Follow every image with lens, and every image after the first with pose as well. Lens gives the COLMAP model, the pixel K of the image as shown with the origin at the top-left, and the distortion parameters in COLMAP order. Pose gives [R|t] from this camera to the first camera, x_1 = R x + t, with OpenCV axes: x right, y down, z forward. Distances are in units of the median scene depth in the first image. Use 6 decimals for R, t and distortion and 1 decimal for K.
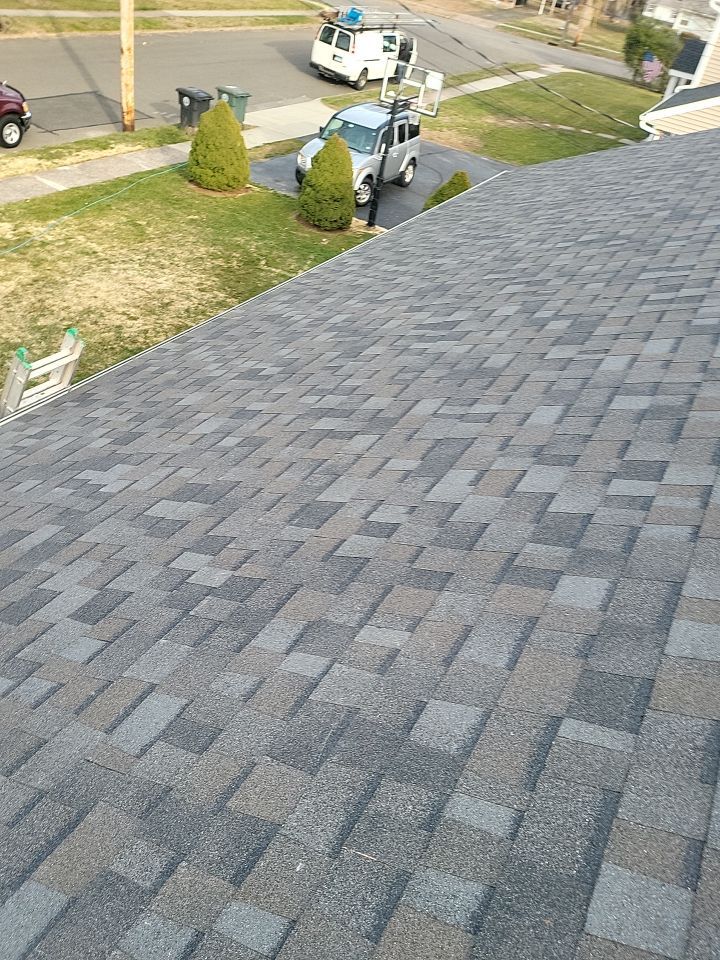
lens RADIAL K [[733.3, 0, 356.6], [0, 733.3, 503.5], [0, 0, 1]] dist [0.081806, -0.077029]
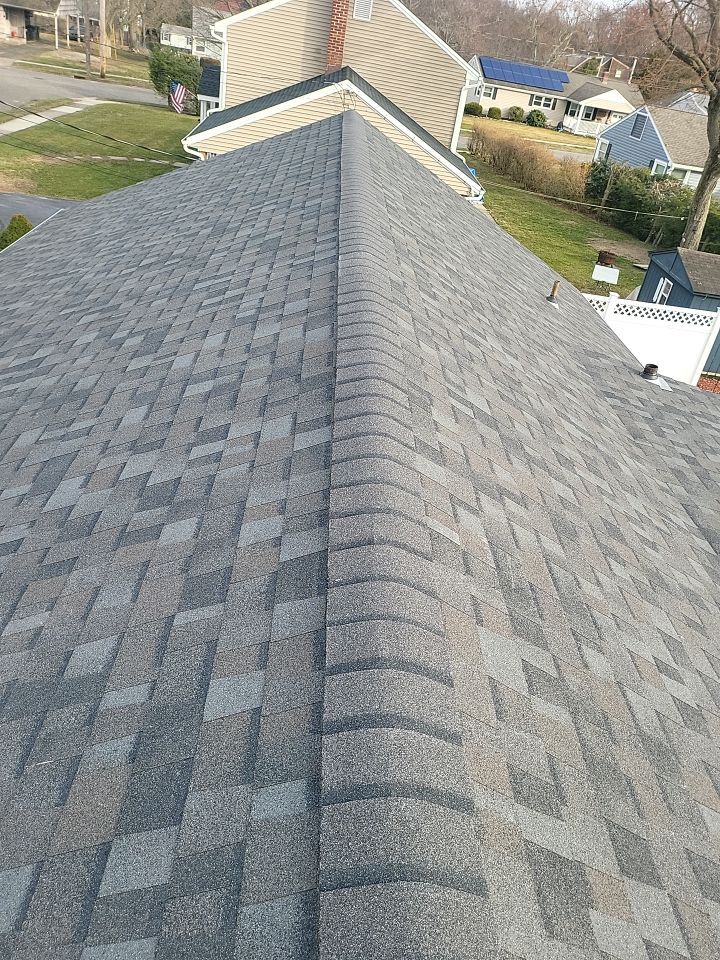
lens RADIAL K [[752.1, 0, 373.3], [0, 752.1, 485.8], [0, 0, 1]] dist [0.069715, -0.063309]
pose [[0.854917, -0.300077, 0.423168, 0.018670], [0.322418, 0.946392, 0.019730, 0.039832], [-0.406403, 0.119569, 0.905837, -0.107896]]
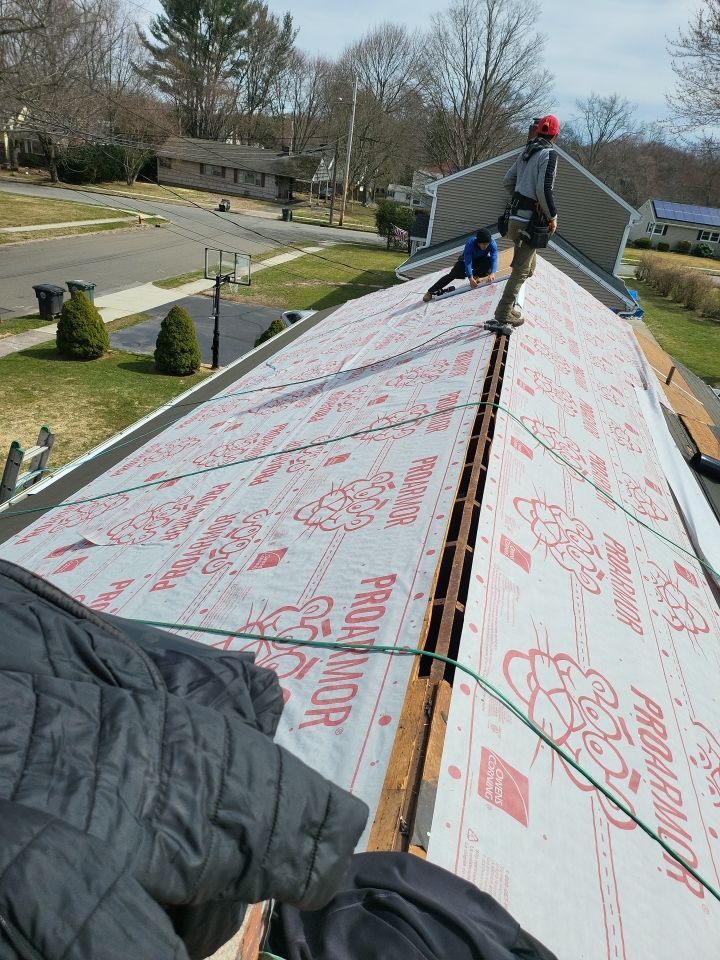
lens RADIAL K [[656.8, 0, 376.8], [0, 656.8, 489.5], [0, 0, 1]] dist [0.077772, -0.090356]
pose [[0.954154, -0.182614, 0.237153, -0.061325], [0.221315, 0.963872, -0.148224, 0.153812], [-0.201517, 0.193914, 0.960098, -0.290822]]
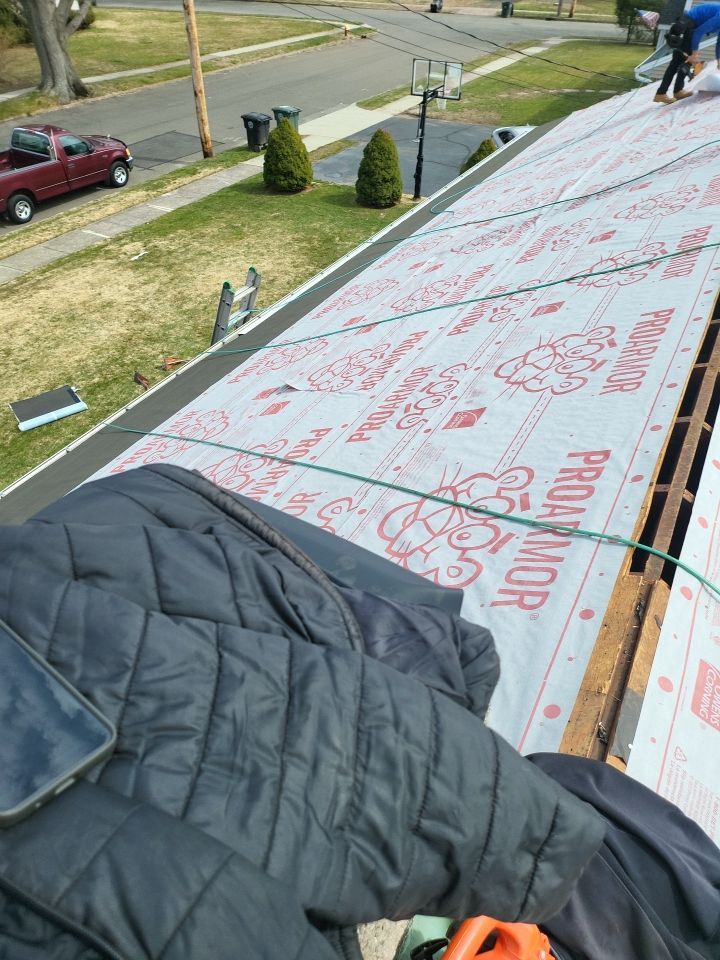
lens RADIAL K [[682.5, 0, 377.3], [0, 682.5, 470.1], [0, 0, 1]] dist [0.062534, -0.085915]
pose [[0.987468, -0.139869, -0.073102, -0.061522], [0.139673, 0.990167, -0.007809, 0.150601], [0.073476, -0.002500, 0.997294, -0.285583]]
